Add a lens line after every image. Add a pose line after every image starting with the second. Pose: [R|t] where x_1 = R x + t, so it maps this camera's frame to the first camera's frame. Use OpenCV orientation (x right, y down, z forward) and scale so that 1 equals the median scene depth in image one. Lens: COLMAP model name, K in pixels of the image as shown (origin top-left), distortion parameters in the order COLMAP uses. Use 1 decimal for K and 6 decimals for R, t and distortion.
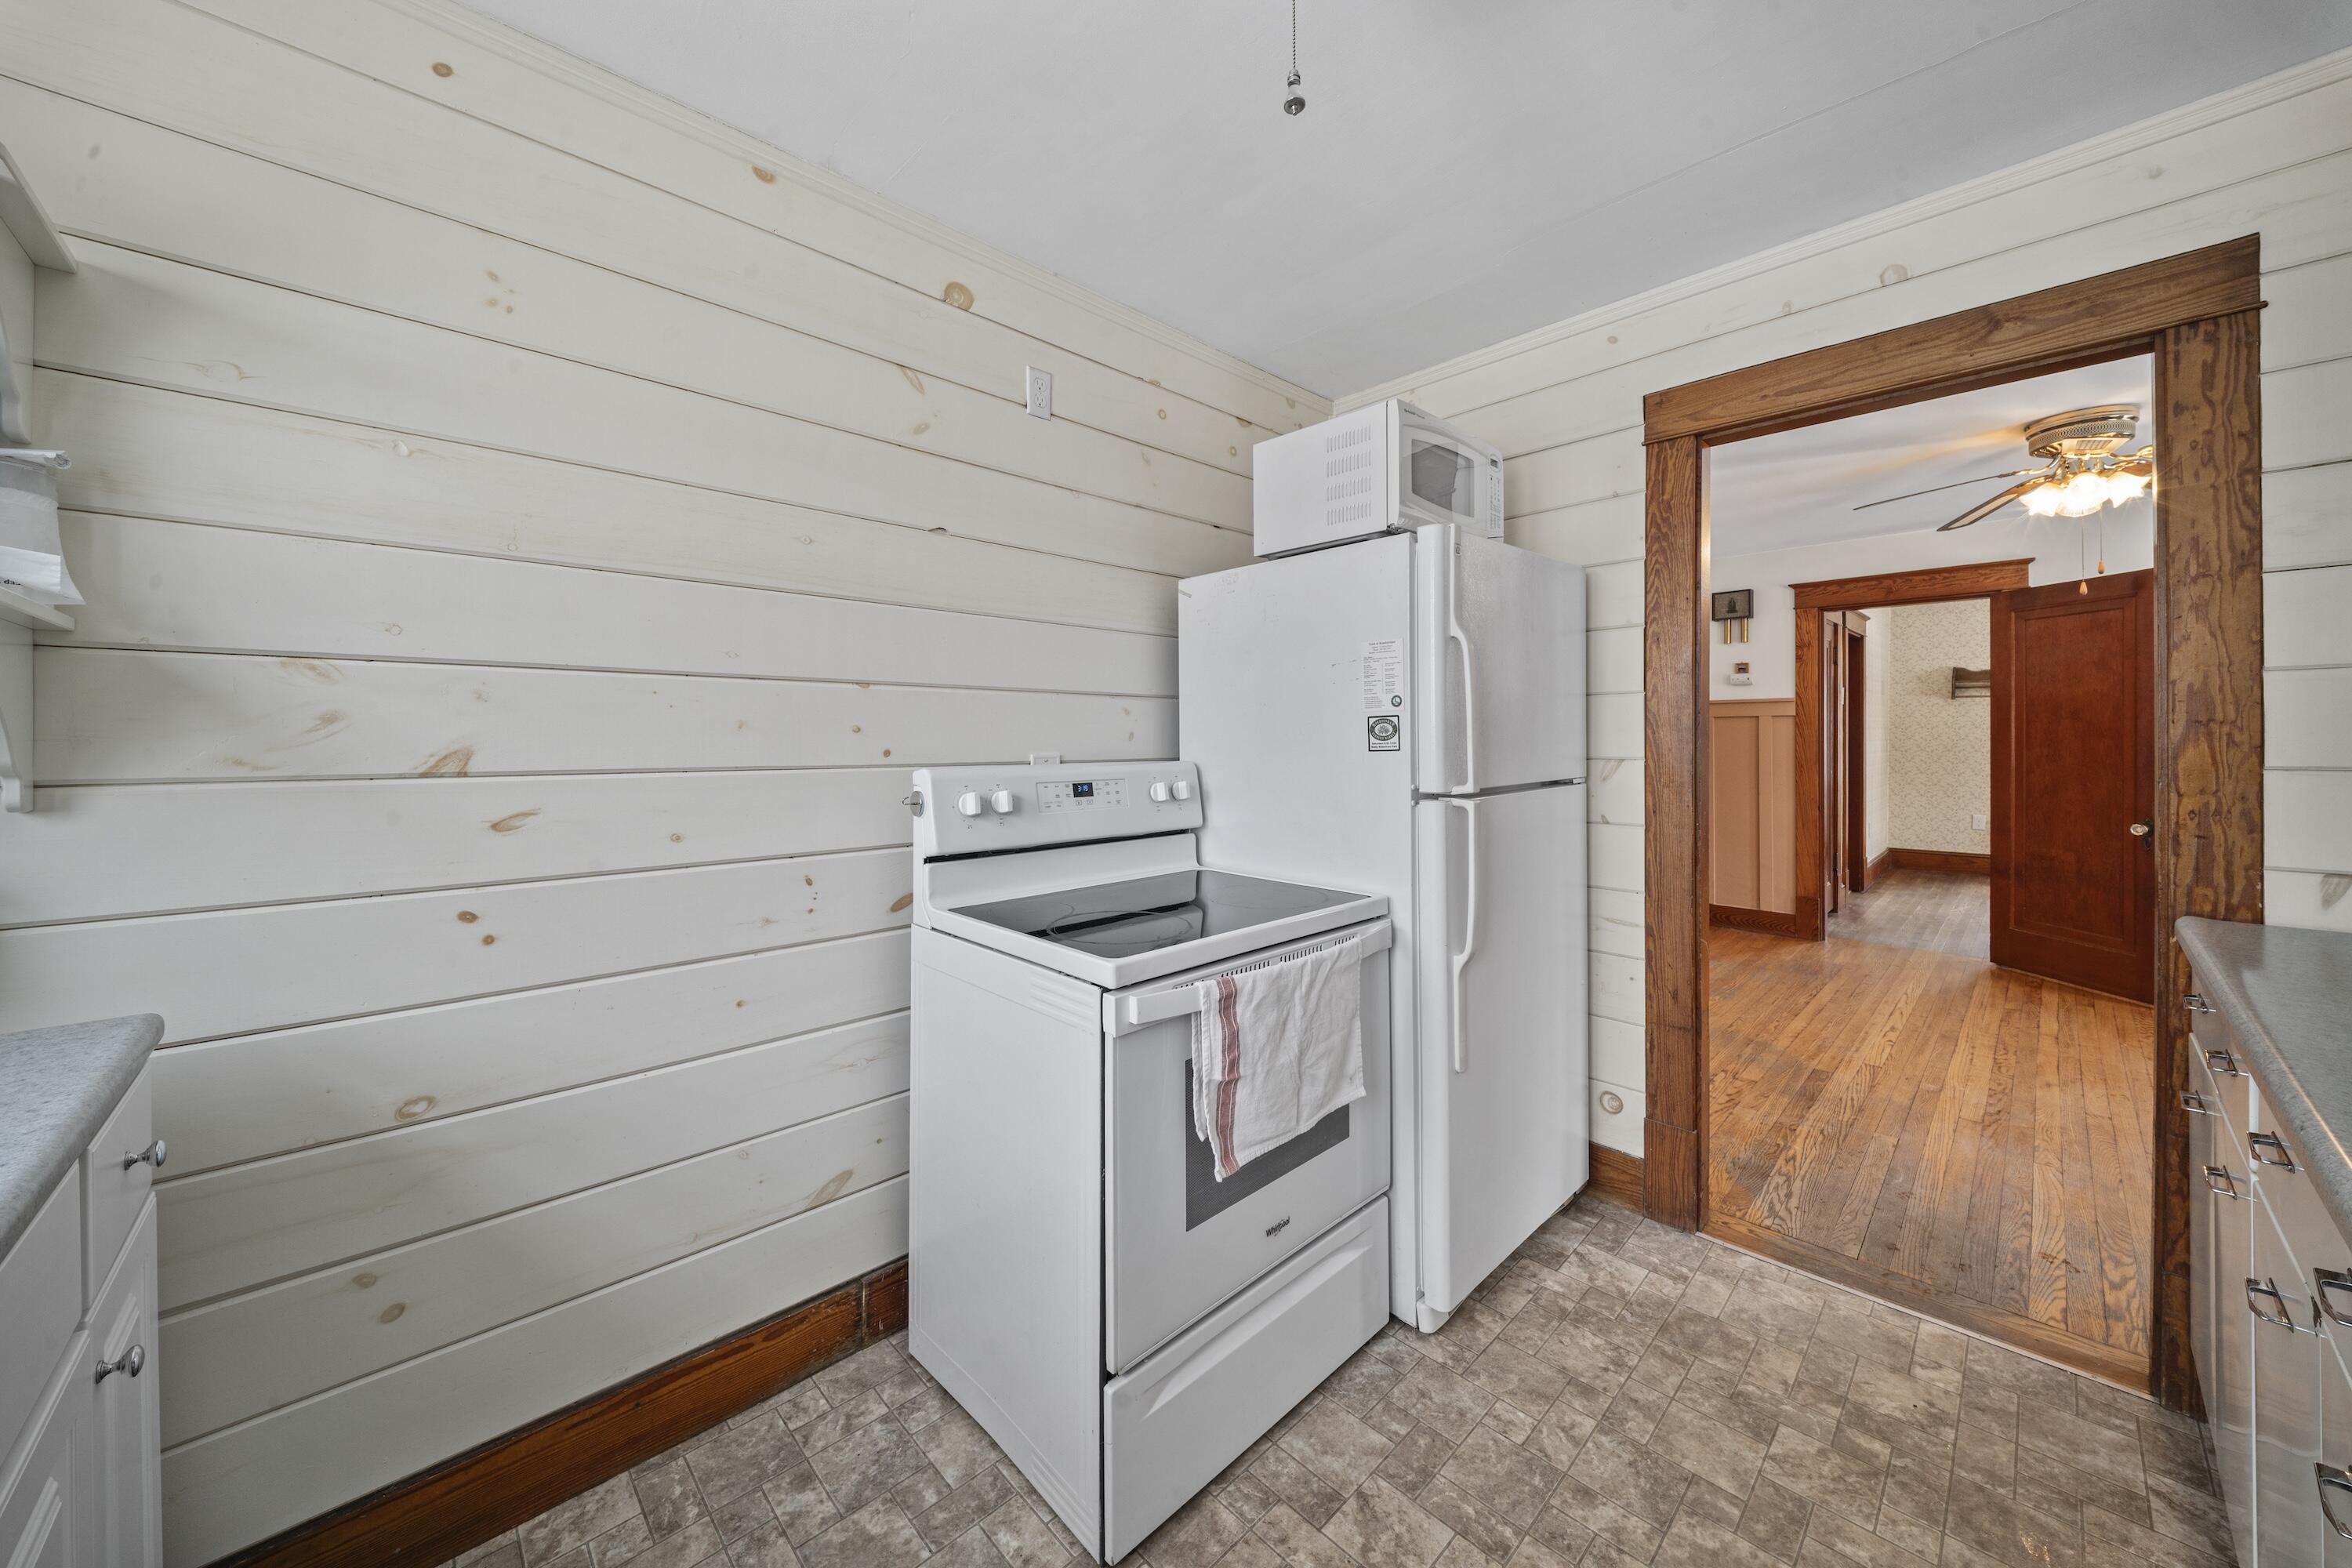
lens RADIAL K [[840.3, 0, 1174.9], [0, 840.3, 739.4], [0, 0, 1]] dist [0.001415, -0.002905]
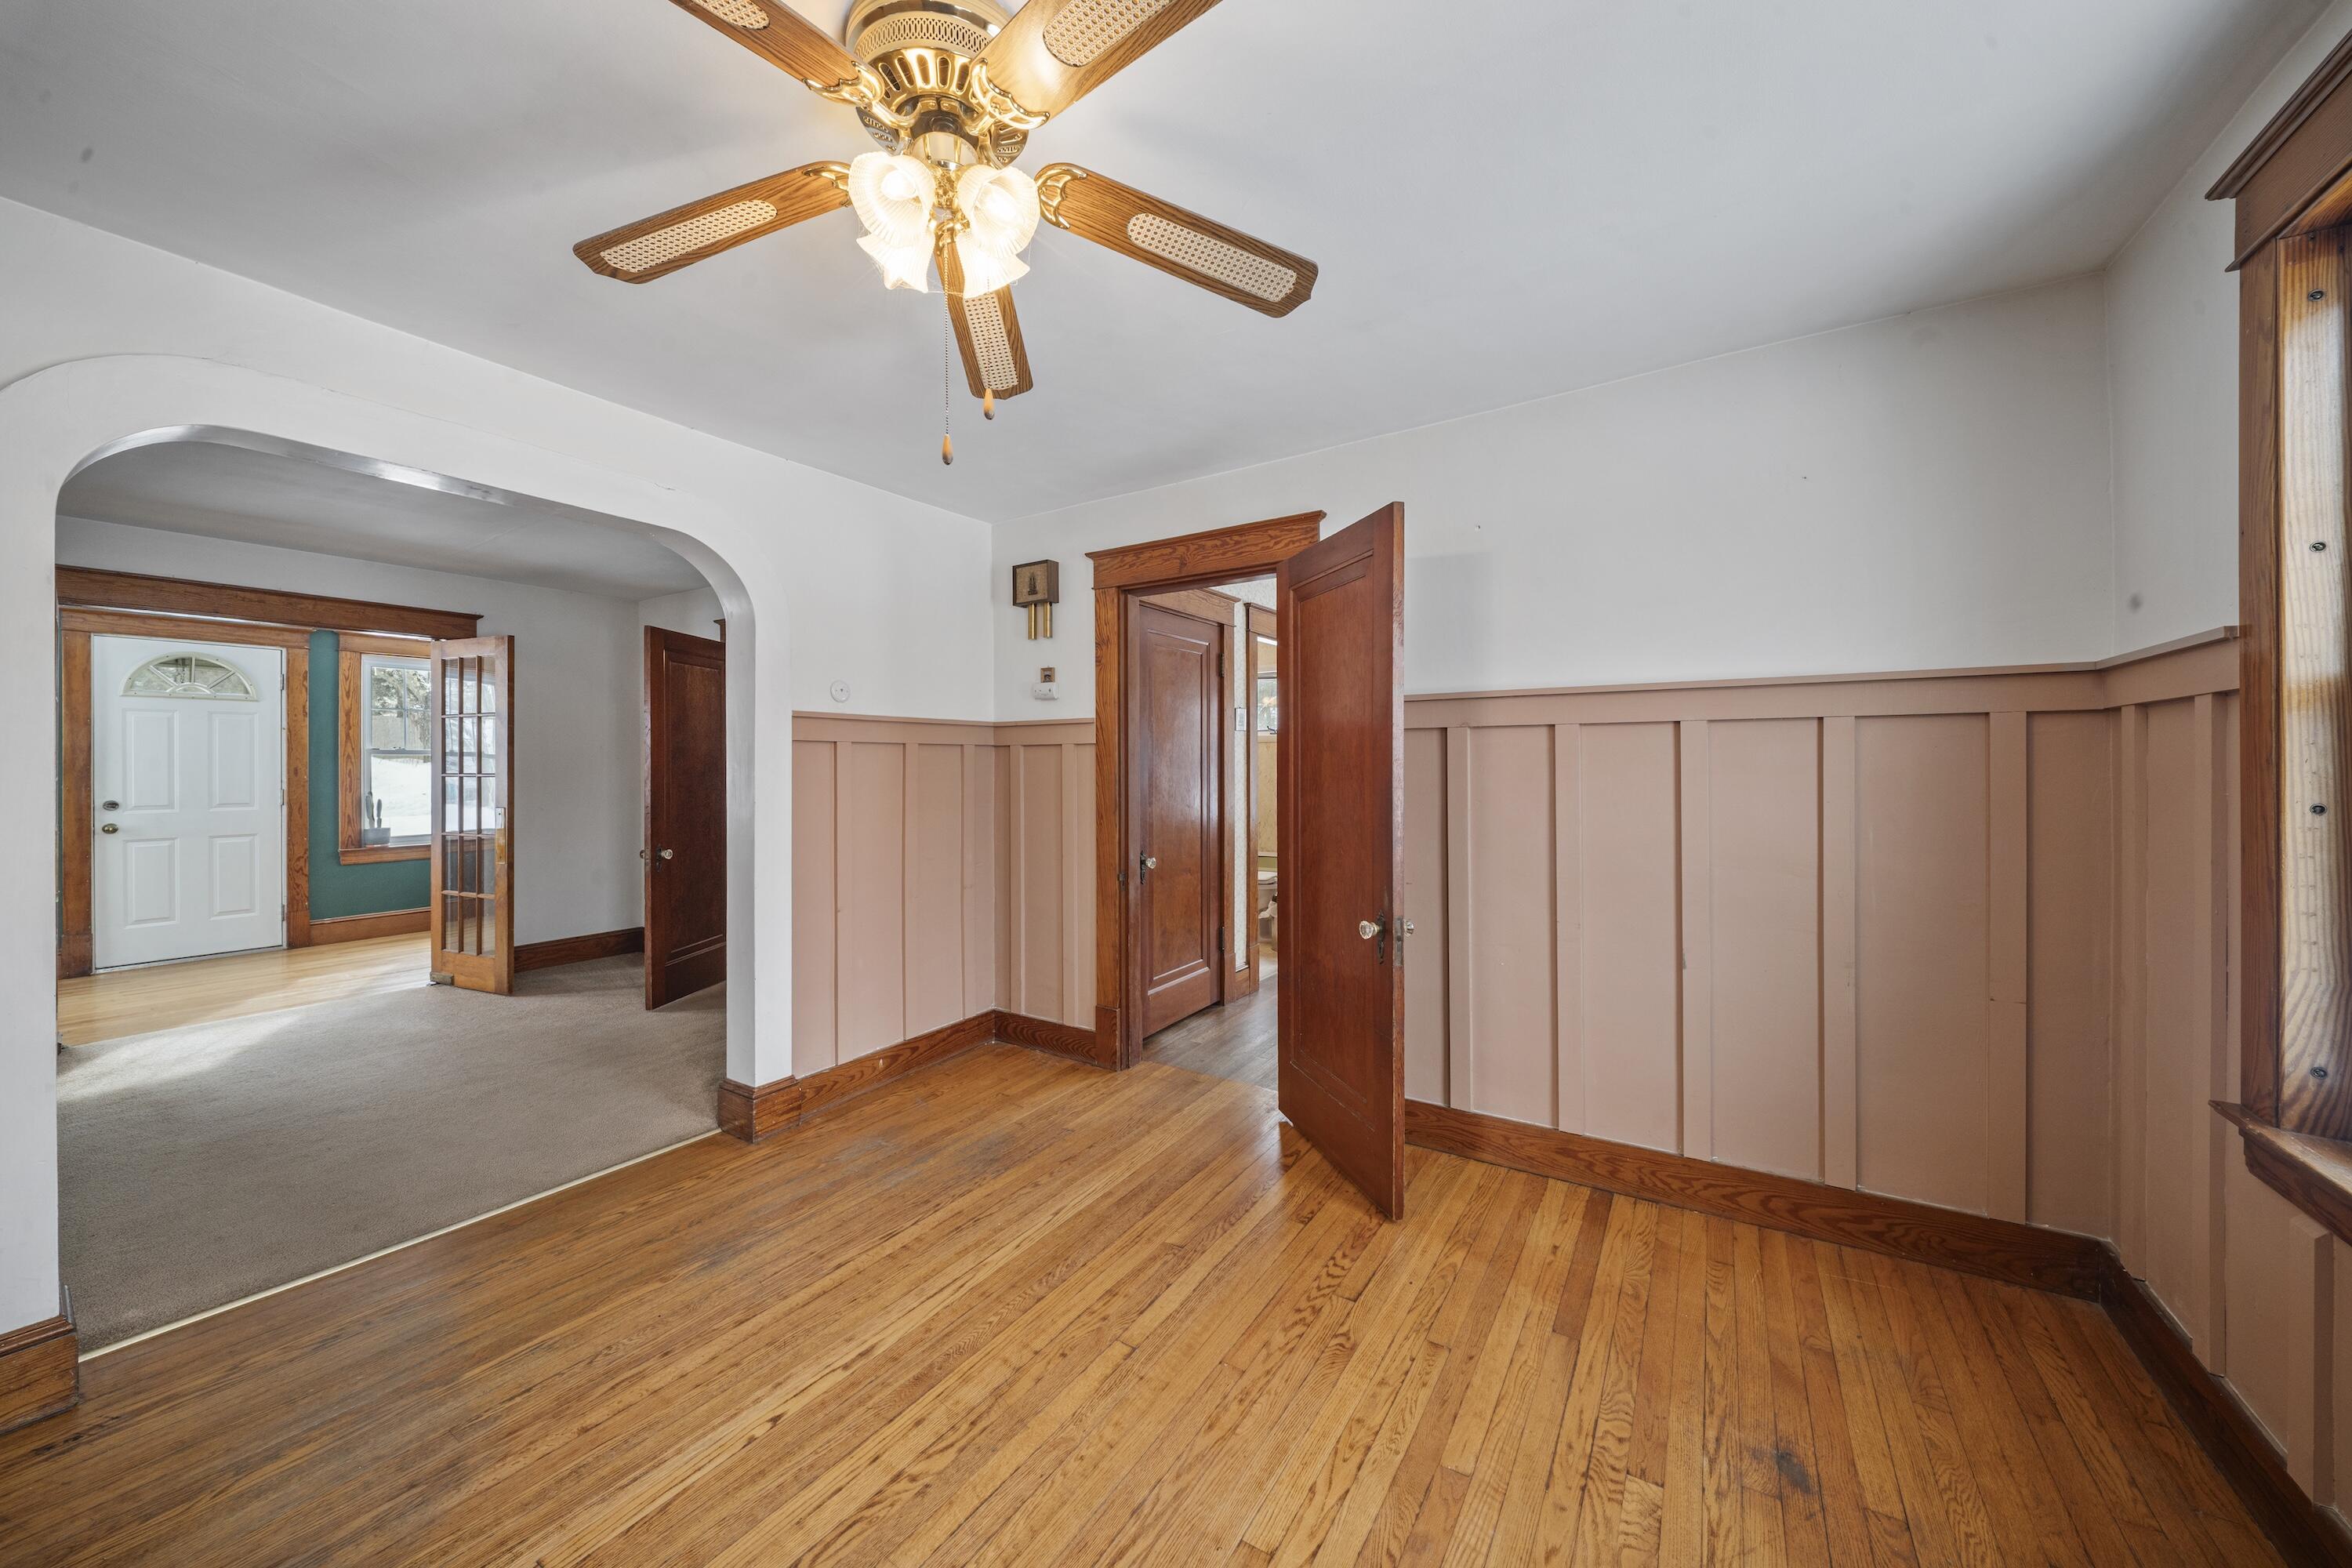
lens RADIAL K [[840.3, 0, 1154.4], [0, 840.3, 763.7], [0, 0, 1]] dist [0.001415, -0.002905]
pose [[0.973486, 0.003792, 0.228715, 1.044954], [-0.002564, 0.999981, -0.005667, -0.013344], [-0.228732, 0.004930, 0.973477, 0.527833]]
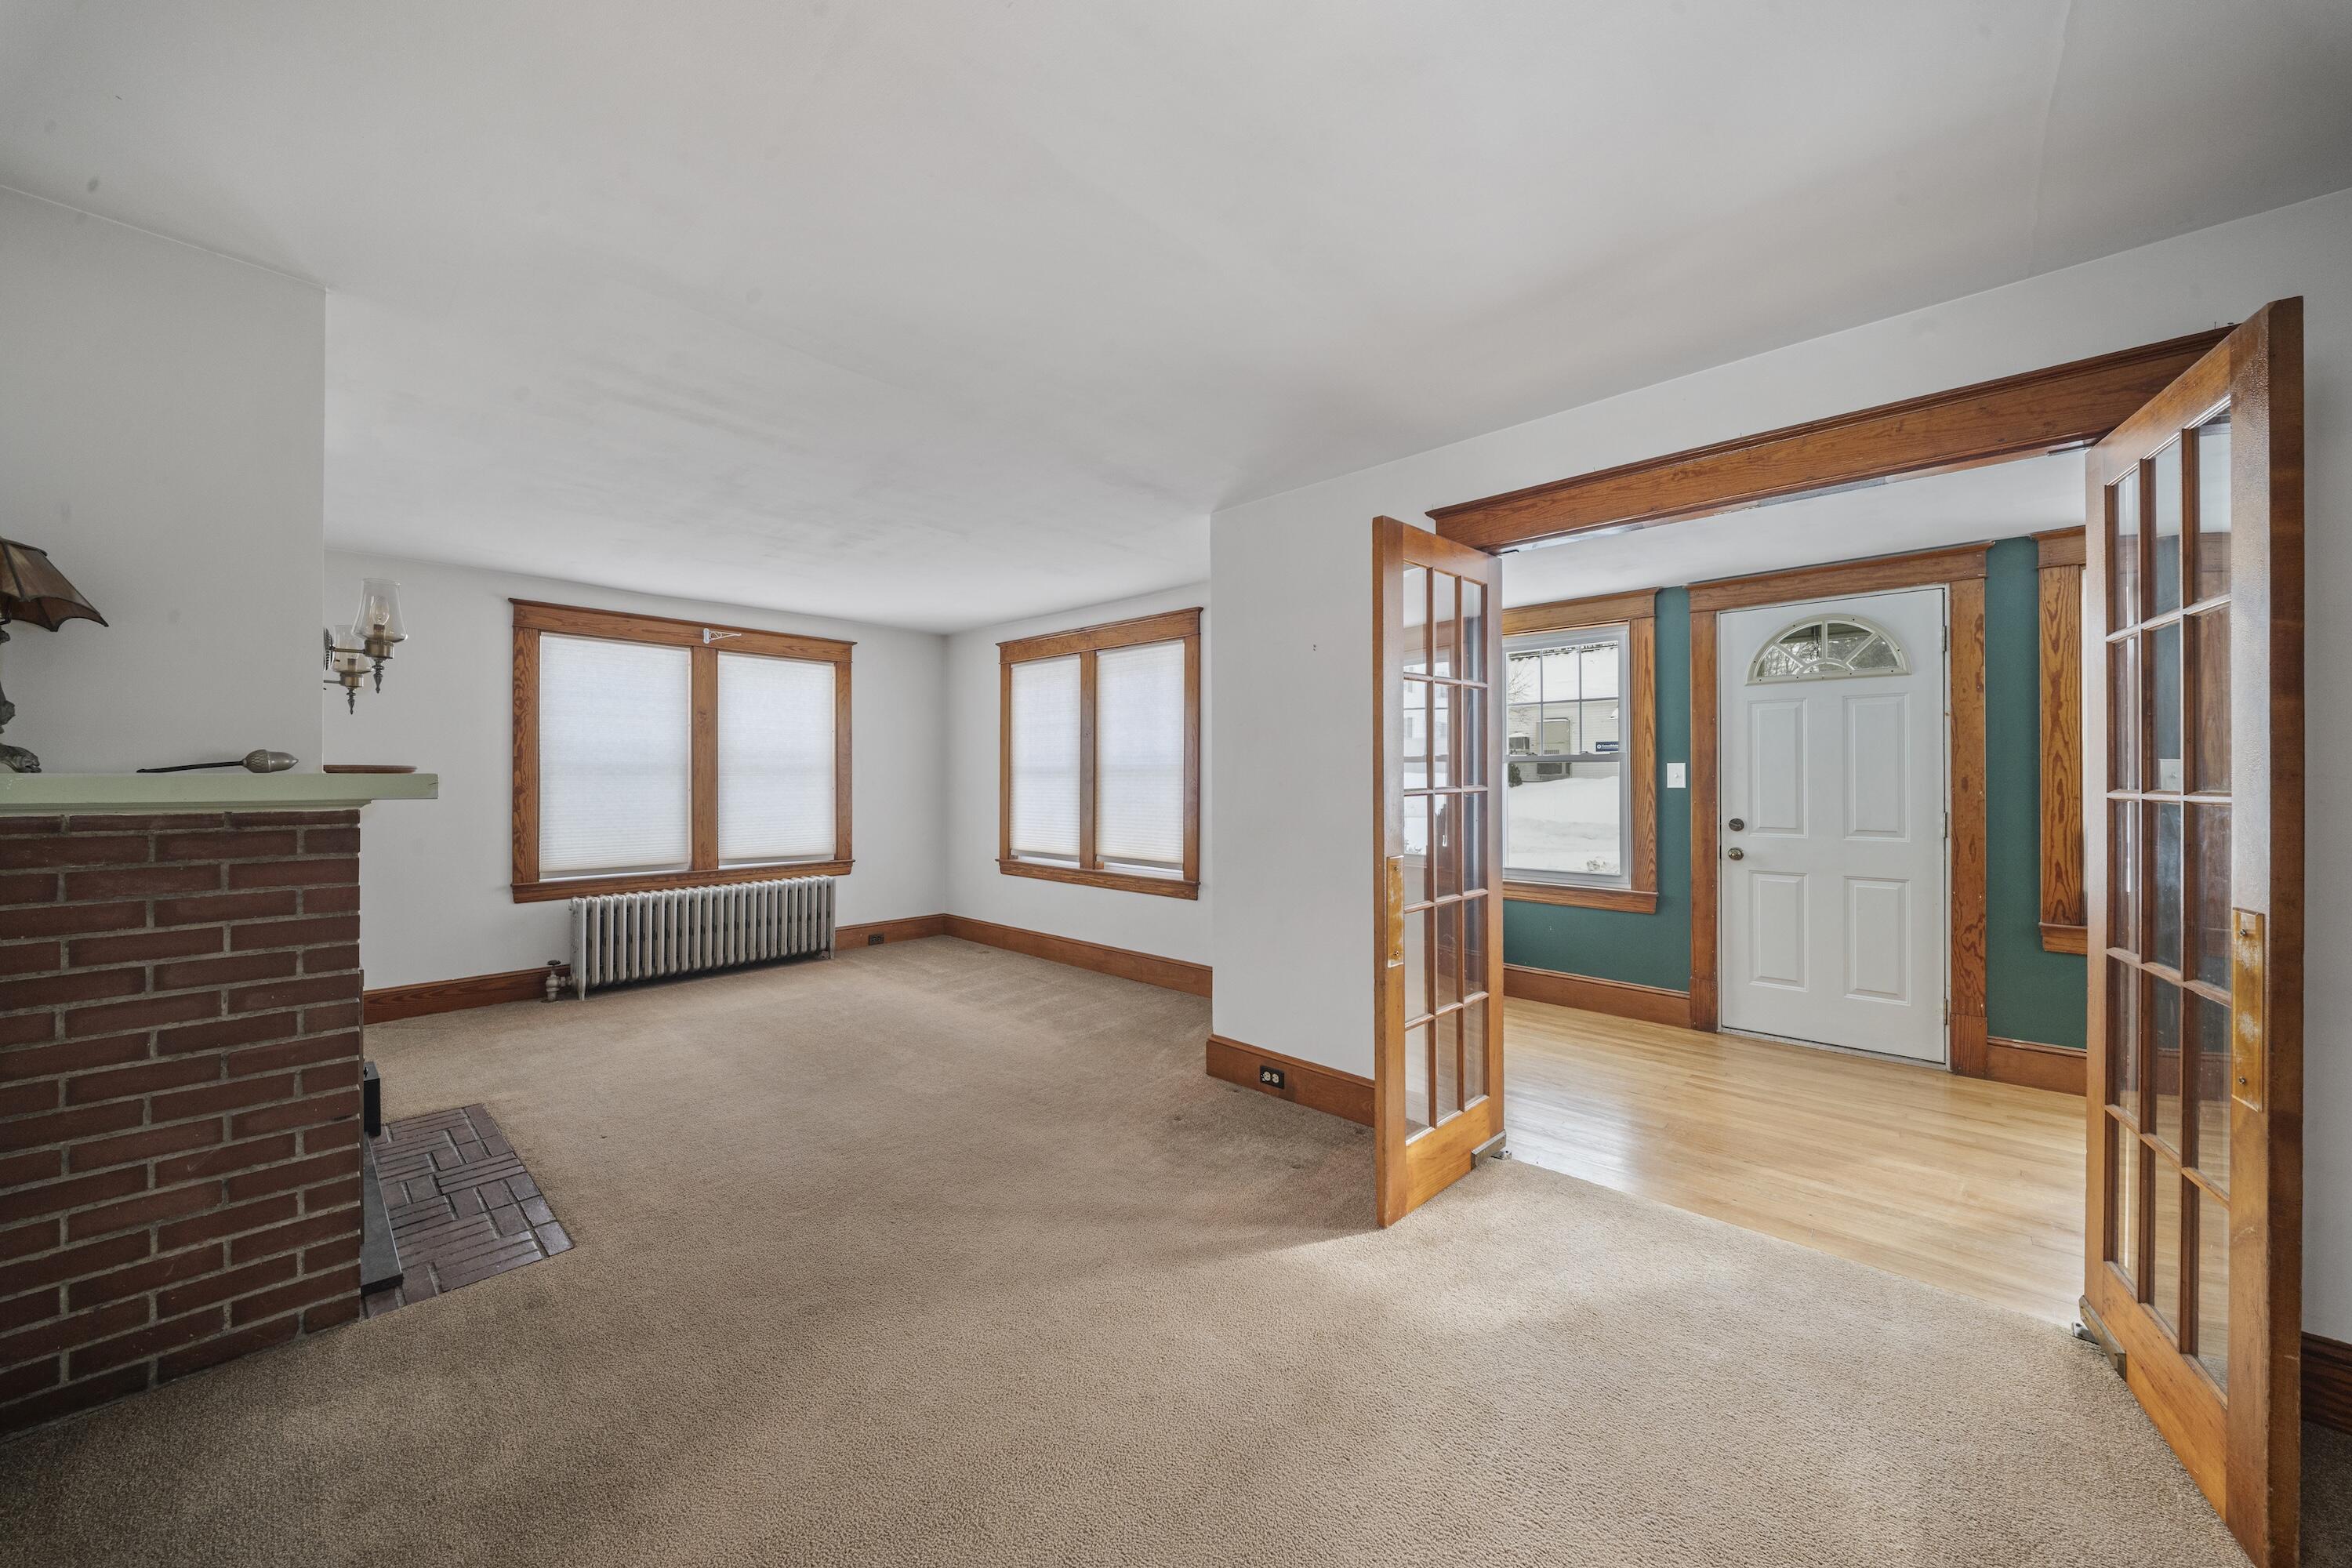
lens RADIAL K [[840.3, 0, 1167.0], [0, 840.3, 774.9], [0, 0, 1]] dist [0.001415, -0.002905]
pose [[0.076936, 0.000033, -0.997036, 0.638197], [-0.002594, 0.999997, -0.000167, -0.010241], [0.997033, 0.002599, 0.076936, 1.675813]]
